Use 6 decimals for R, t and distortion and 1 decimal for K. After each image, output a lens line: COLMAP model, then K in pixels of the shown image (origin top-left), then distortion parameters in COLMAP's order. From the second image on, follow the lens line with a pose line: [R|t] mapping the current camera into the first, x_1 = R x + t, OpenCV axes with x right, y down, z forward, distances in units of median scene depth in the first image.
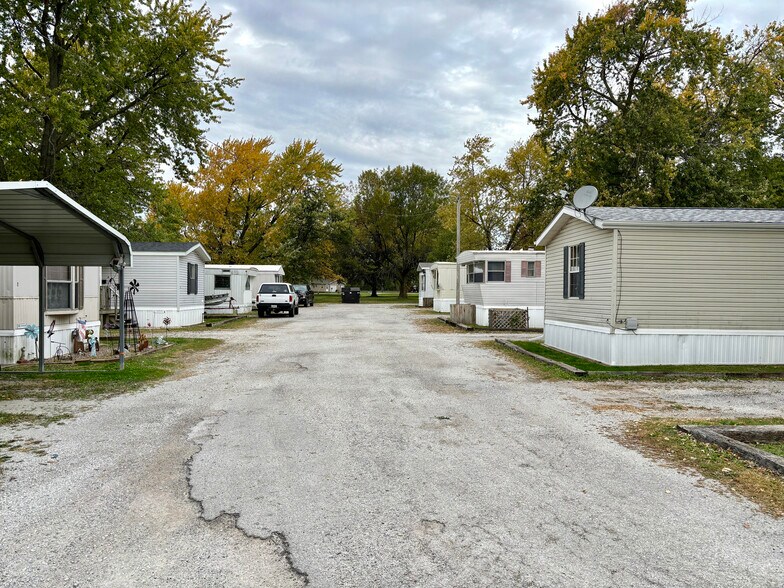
lens RADIAL K [[592.8, 0, 389.7], [0, 592.8, 298.1], [0, 0, 1]] dist [0.053402, -0.052491]
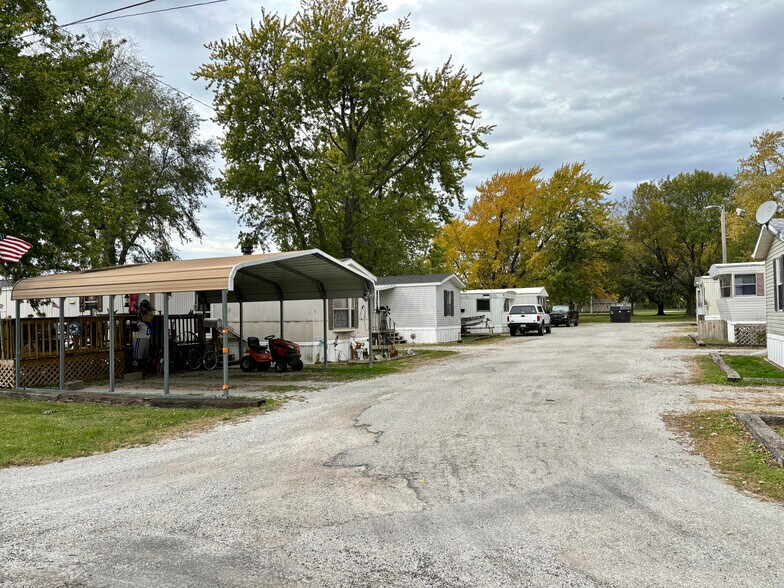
lens RADIAL K [[592.8, 0, 385.1], [0, 592.8, 303.9], [0, 0, 1]] dist [0.053402, -0.052491]
pose [[0.882283, -0.033385, -0.469534, 0.113338], [0.020493, 0.999260, -0.032543, 0.004598], [0.470273, 0.019090, 0.882314, -0.110895]]
